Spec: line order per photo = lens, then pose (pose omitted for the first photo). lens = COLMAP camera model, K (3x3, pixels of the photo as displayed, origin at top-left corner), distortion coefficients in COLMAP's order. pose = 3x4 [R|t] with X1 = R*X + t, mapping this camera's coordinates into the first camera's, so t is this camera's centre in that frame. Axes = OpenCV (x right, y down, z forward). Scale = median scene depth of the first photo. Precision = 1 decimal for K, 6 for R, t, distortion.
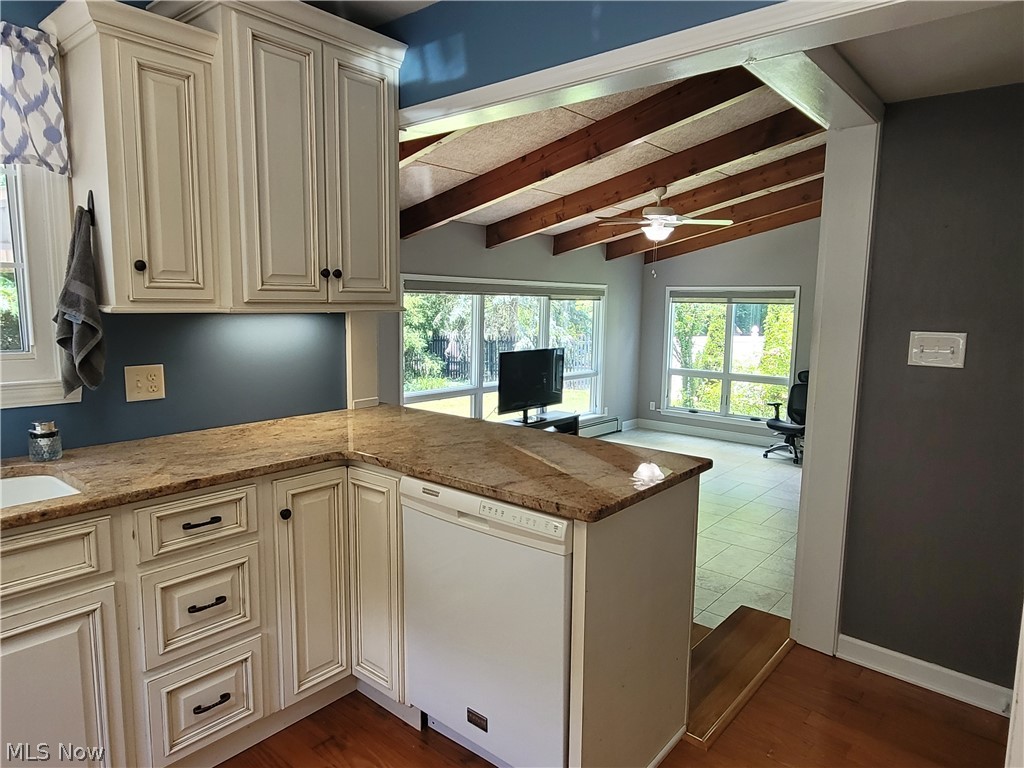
lens RADIAL K [[649.2, 0, 514.5], [0, 649.2, 382.3], [0, 0, 1]] dist [0.002854, 0.001183]
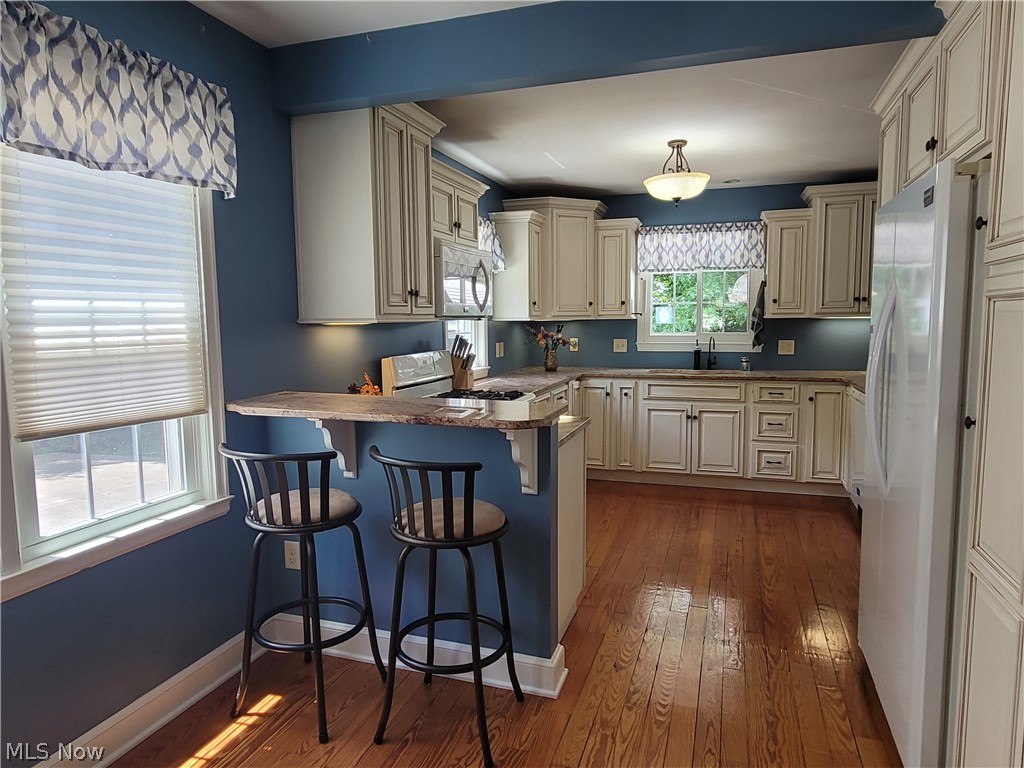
lens RADIAL K [[649.2, 0, 514.5], [0, 649.2, 382.3], [0, 0, 1]] dist [0.002854, 0.001183]
pose [[0.367435, 0.075723, -0.926961, 1.536764], [-0.101513, 0.993991, 0.040961, 0.156280], [0.924493, 0.079049, 0.372914, -0.976874]]
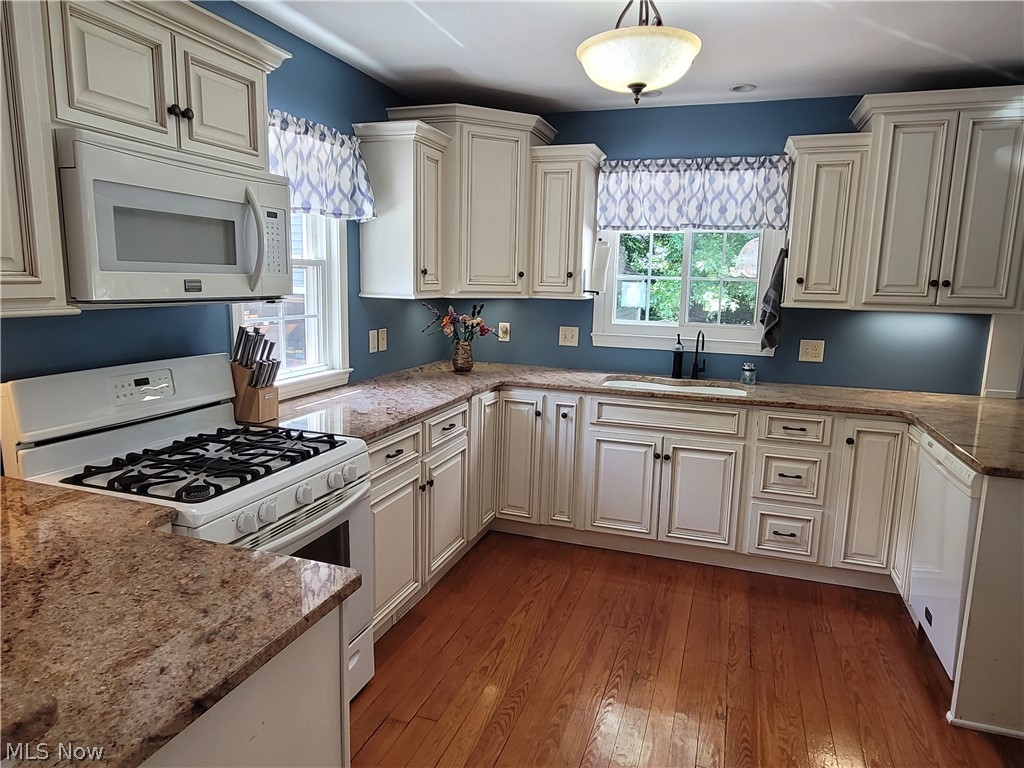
lens RADIAL K [[649.2, 0, 514.5], [0, 649.2, 382.3], [0, 0, 1]] dist [0.002854, 0.001183]
pose [[0.361922, 0.143375, -0.921117, 0.774884], [-0.135428, 0.985706, 0.100217, 0.018792], [0.922319, 0.088474, 0.376165, -0.335099]]
